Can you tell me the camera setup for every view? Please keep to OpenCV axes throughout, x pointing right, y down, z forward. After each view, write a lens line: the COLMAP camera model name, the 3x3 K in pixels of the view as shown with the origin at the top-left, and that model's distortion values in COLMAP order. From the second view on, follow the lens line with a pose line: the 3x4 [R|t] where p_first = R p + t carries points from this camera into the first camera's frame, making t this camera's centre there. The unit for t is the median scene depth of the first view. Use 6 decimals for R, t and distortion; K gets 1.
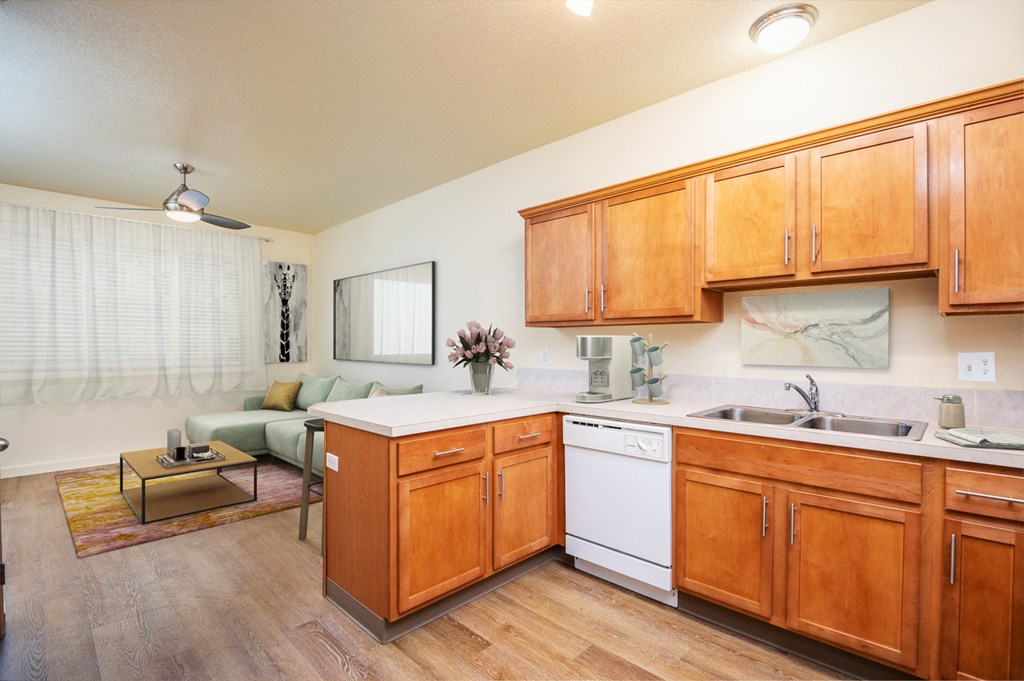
lens RADIAL K [[459.3, 0, 514.2], [0, 459.3, 336.9], [0, 0, 1]] dist [0.001193, 0.000082]
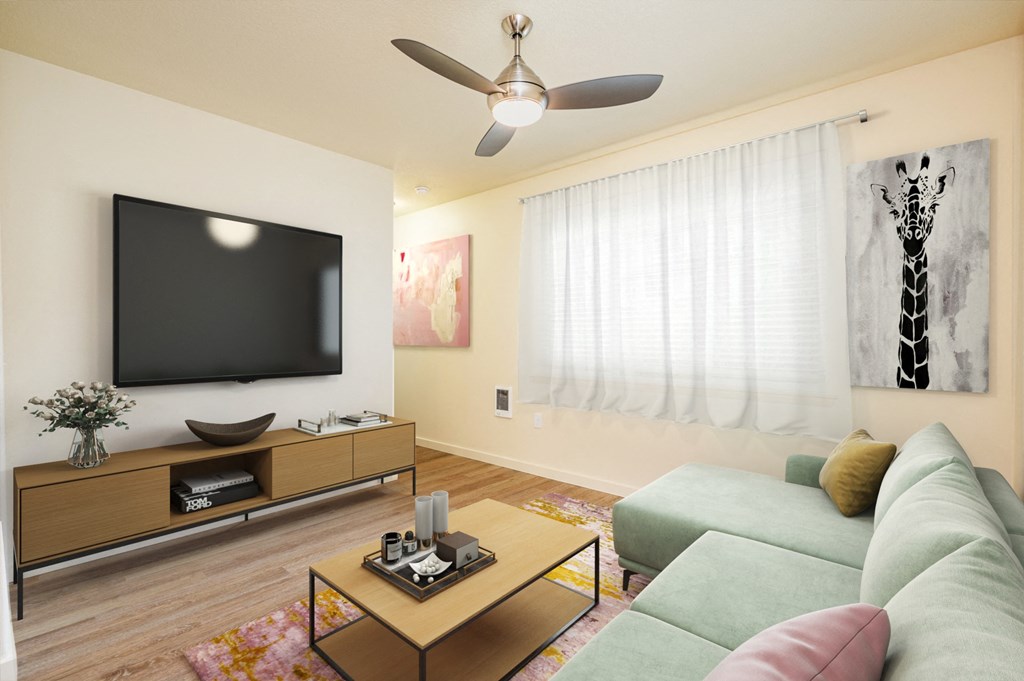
lens RADIAL K [[459.3, 0, 514.2], [0, 459.3, 336.9], [0, 0, 1]] dist [0.001193, 0.000082]
pose [[0.057437, 0.000403, -0.998349, -0.099385], [0.005648, 0.999984, 0.000728, 0.004886], [0.998333, -0.005681, 0.057434, 0.611363]]
